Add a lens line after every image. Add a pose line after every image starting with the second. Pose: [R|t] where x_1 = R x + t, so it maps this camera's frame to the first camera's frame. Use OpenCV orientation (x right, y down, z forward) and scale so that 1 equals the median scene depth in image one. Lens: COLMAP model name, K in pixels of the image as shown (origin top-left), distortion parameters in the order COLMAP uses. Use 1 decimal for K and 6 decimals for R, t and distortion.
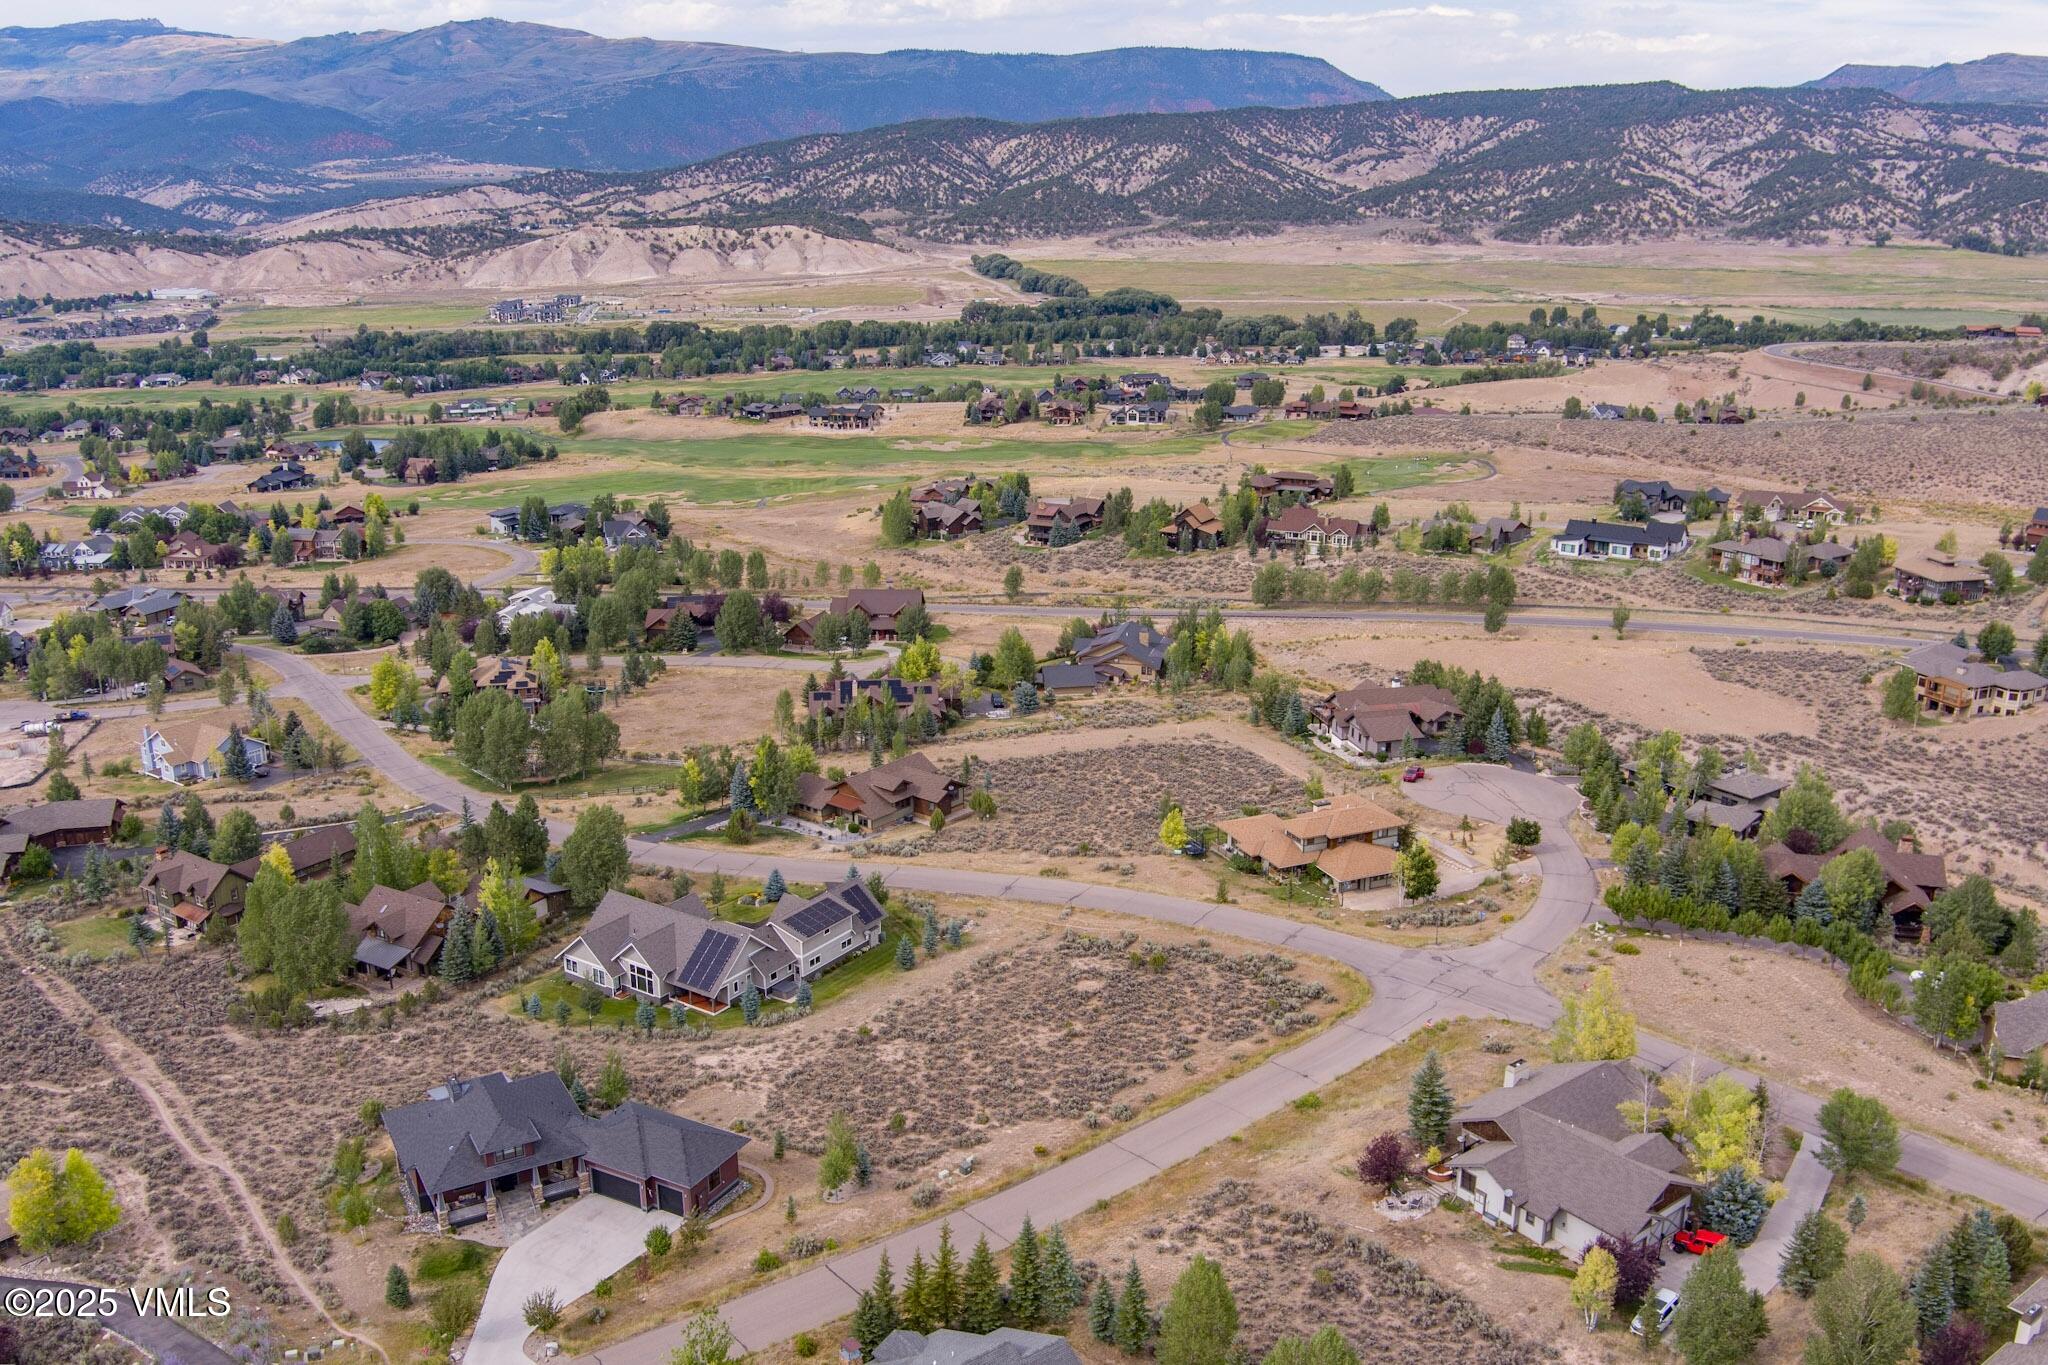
lens RADIAL K [[1751.2, 0, 1024.0], [0, 1751.2, 682.5], [0, 0, 1]] dist [-0.066607, 0.006759]
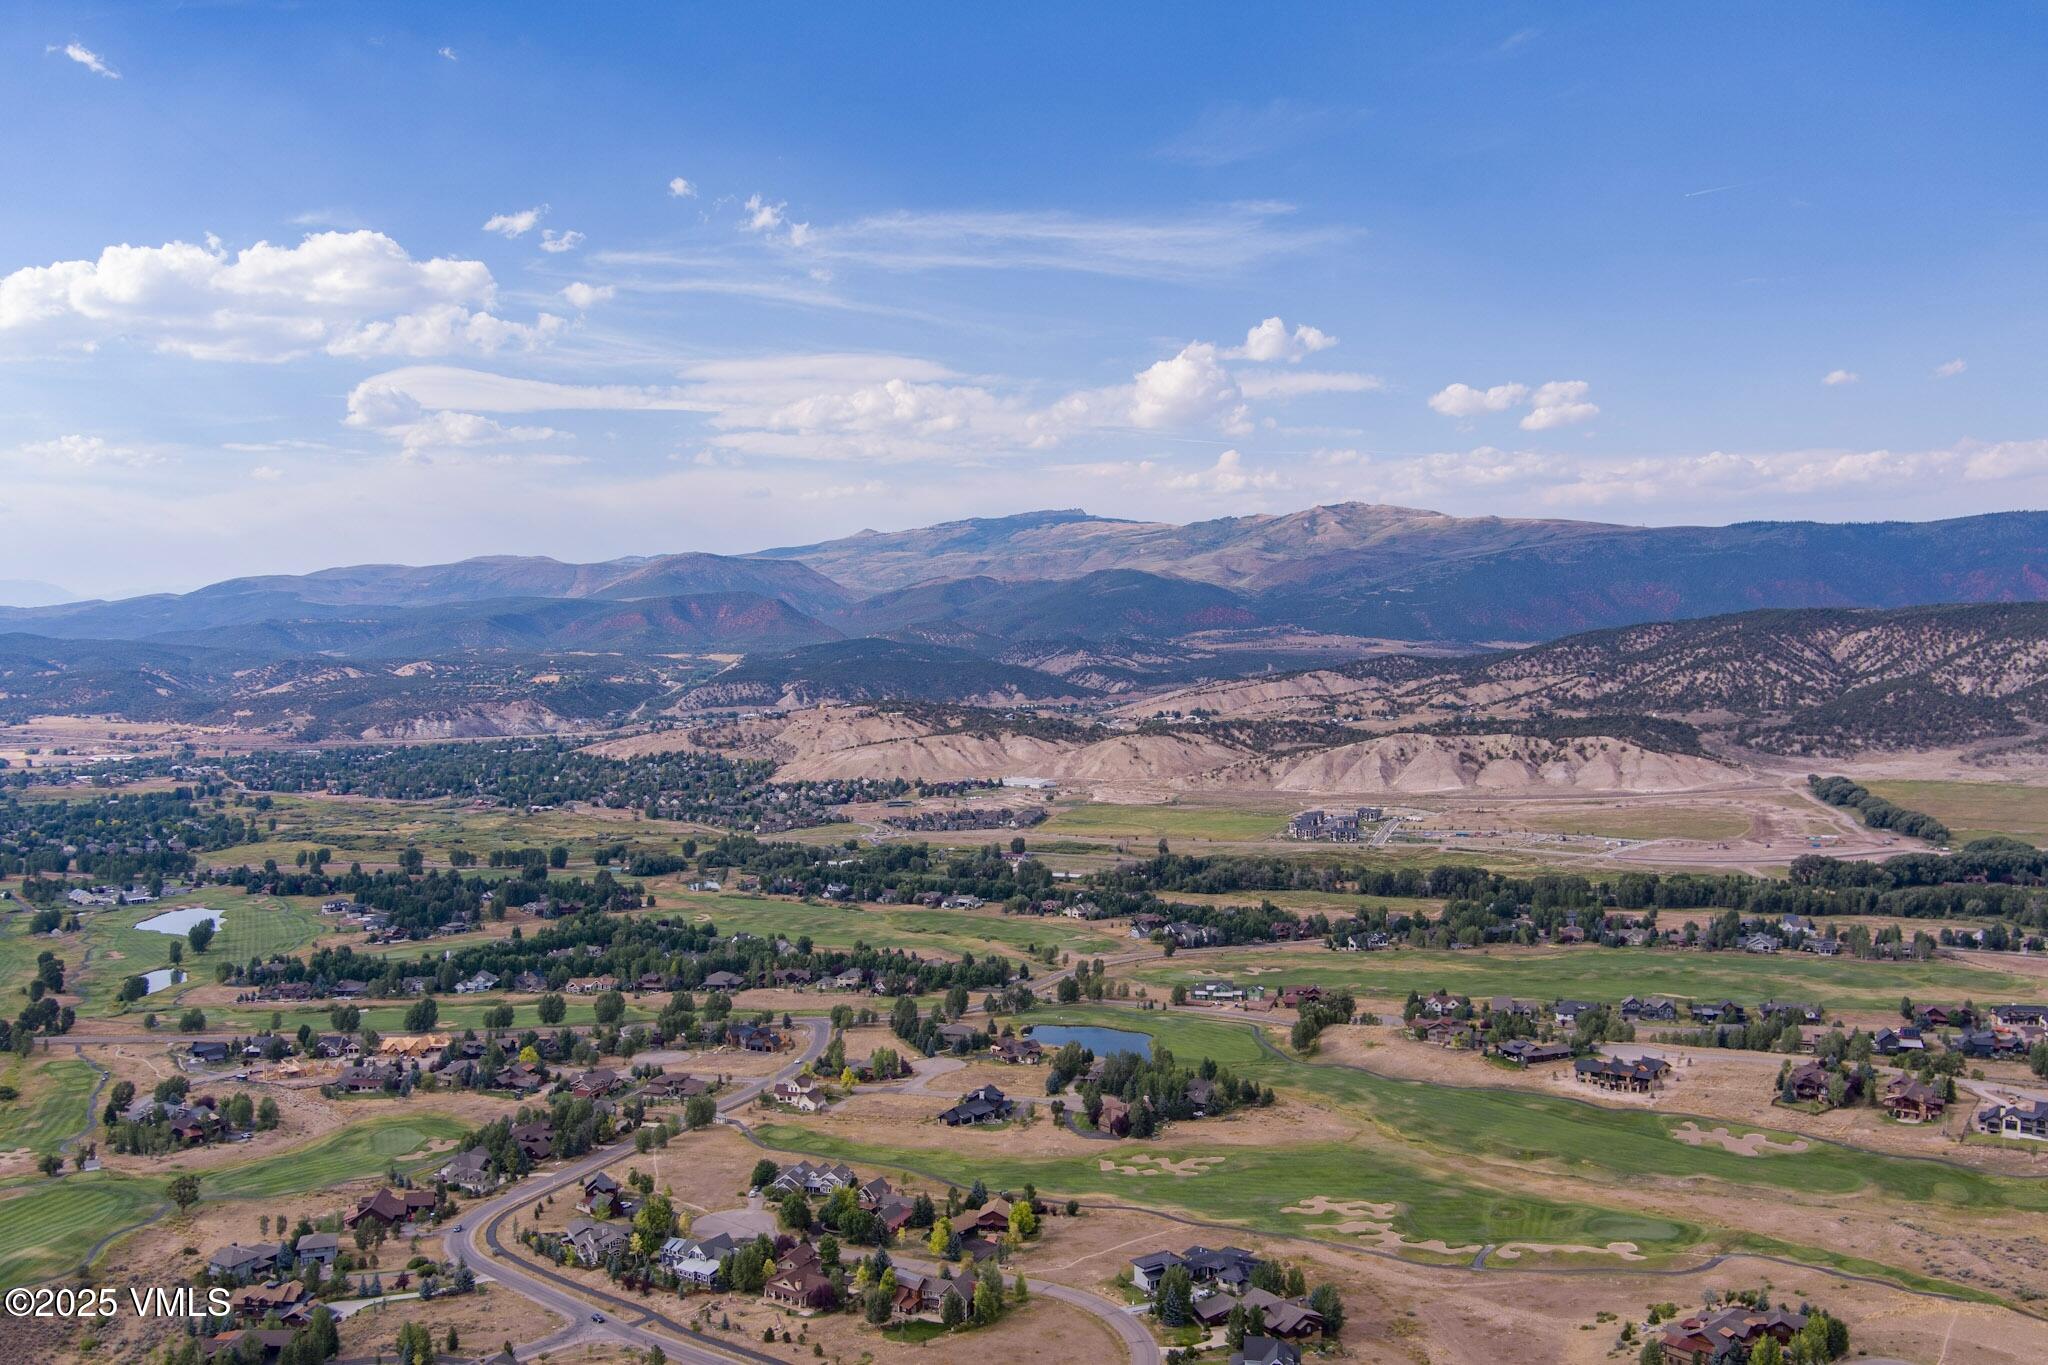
lens RADIAL K [[1652.5, 0, 1024.0], [0, 1652.5, 682.5], [0, 0, 1]] dist [-0.062323, 0.015688]
pose [[0.885229, 0.007675, -0.465092, 0.006327], [-0.123351, 0.967940, -0.218806, -0.118277], [0.448502, 0.251063, 0.857796, 0.147063]]
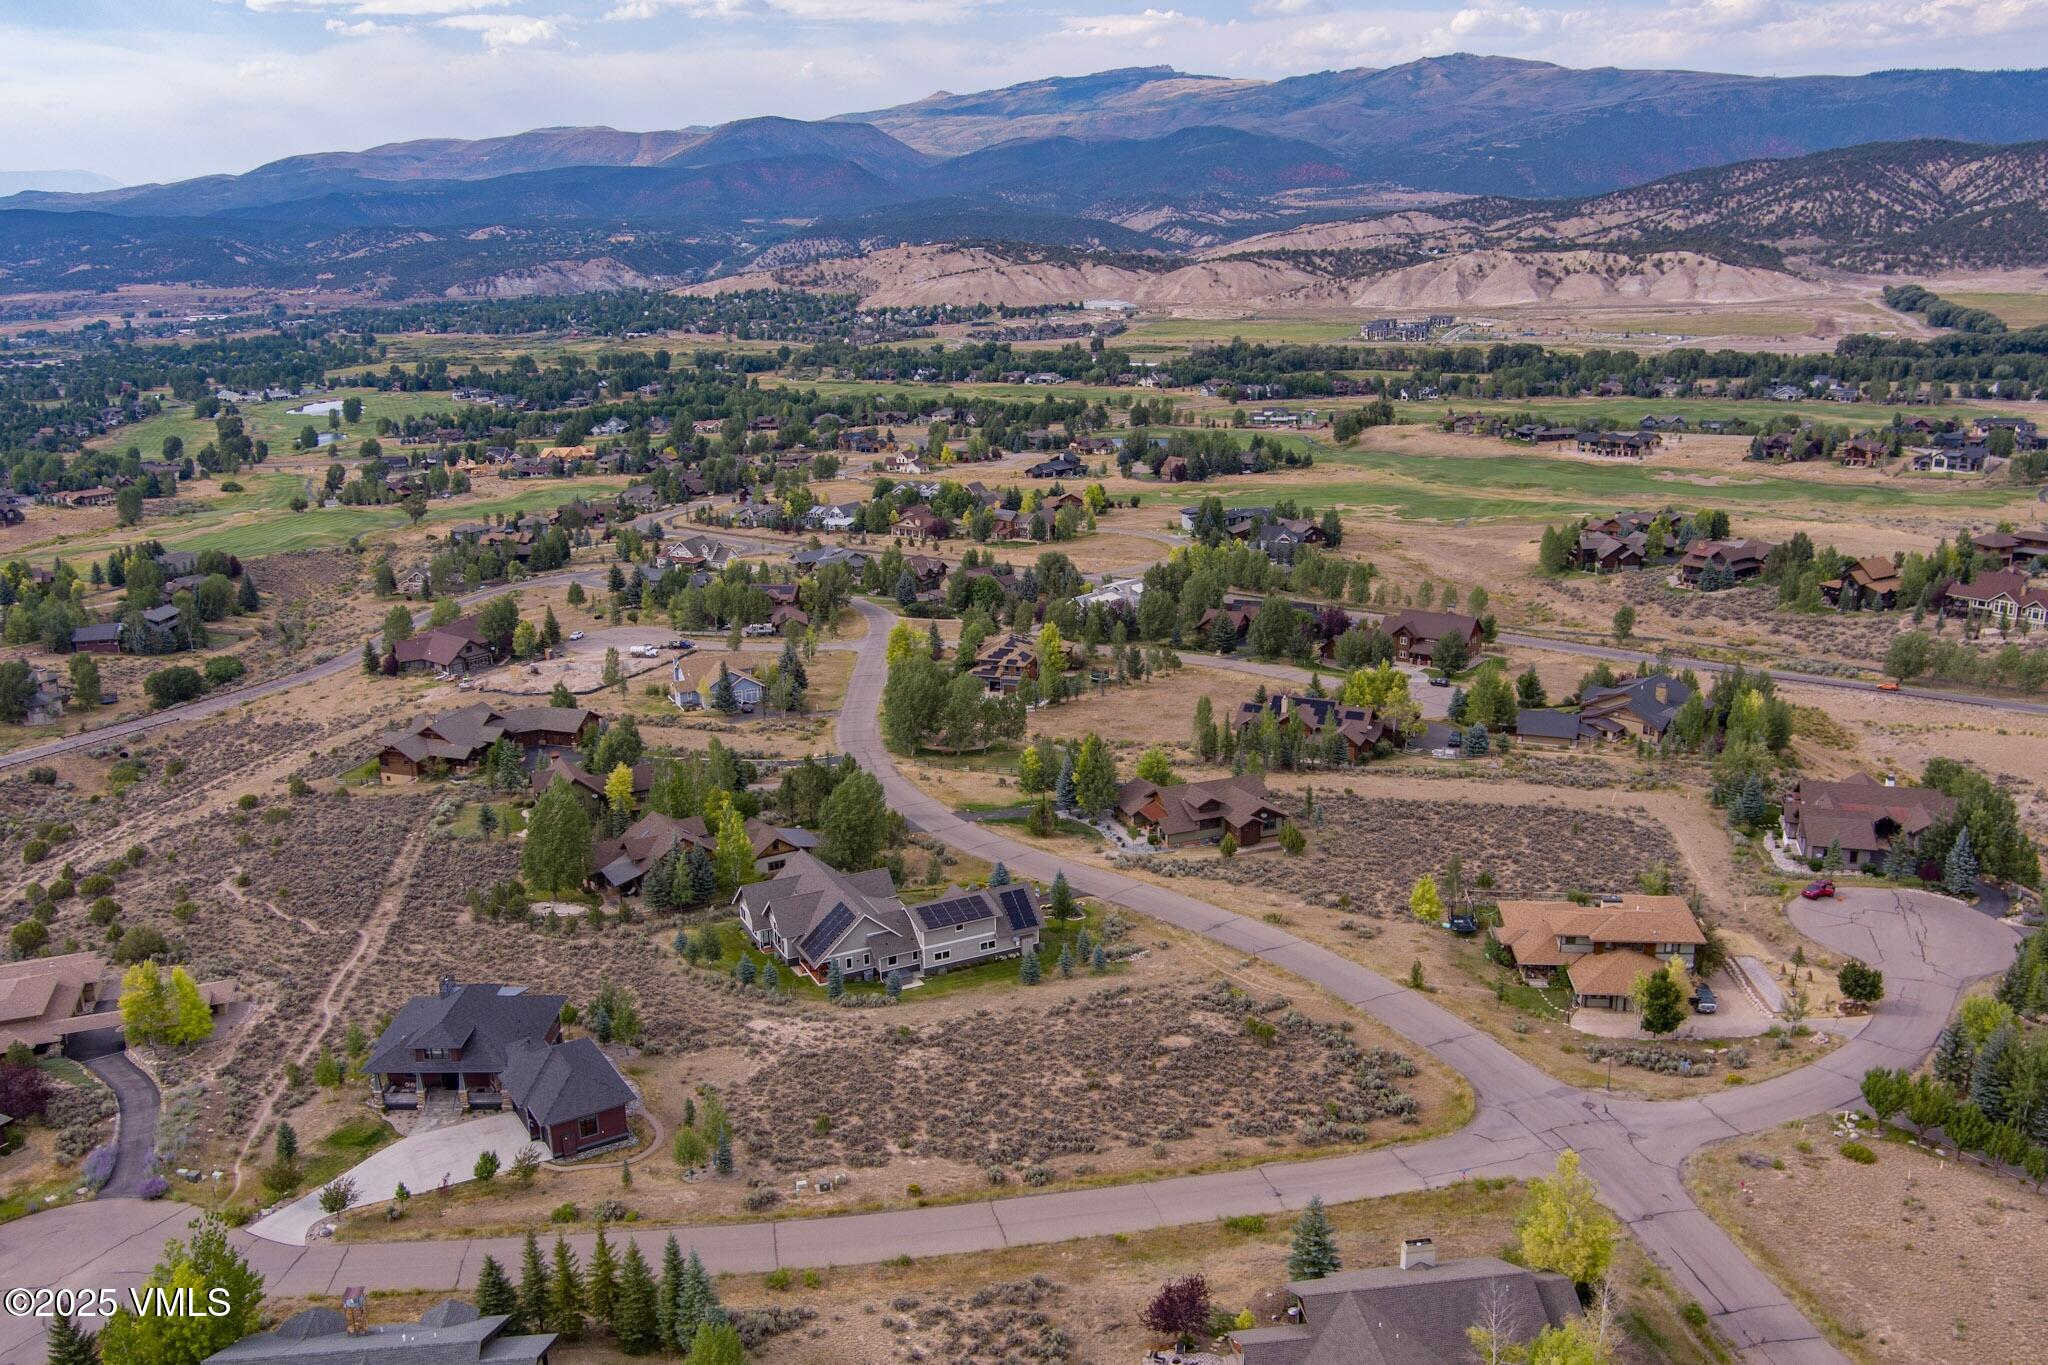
lens RADIAL K [[1696.3, 0, 1024.0], [0, 1696.3, 682.5], [0, 0, 1]] dist [-0.067875, 0.017926]
pose [[0.861712, 0.121114, -0.492730, 0.081468], [-0.124847, 0.991849, 0.025459, -0.004950], [0.491798, 0.039578, 0.869810, 0.041725]]
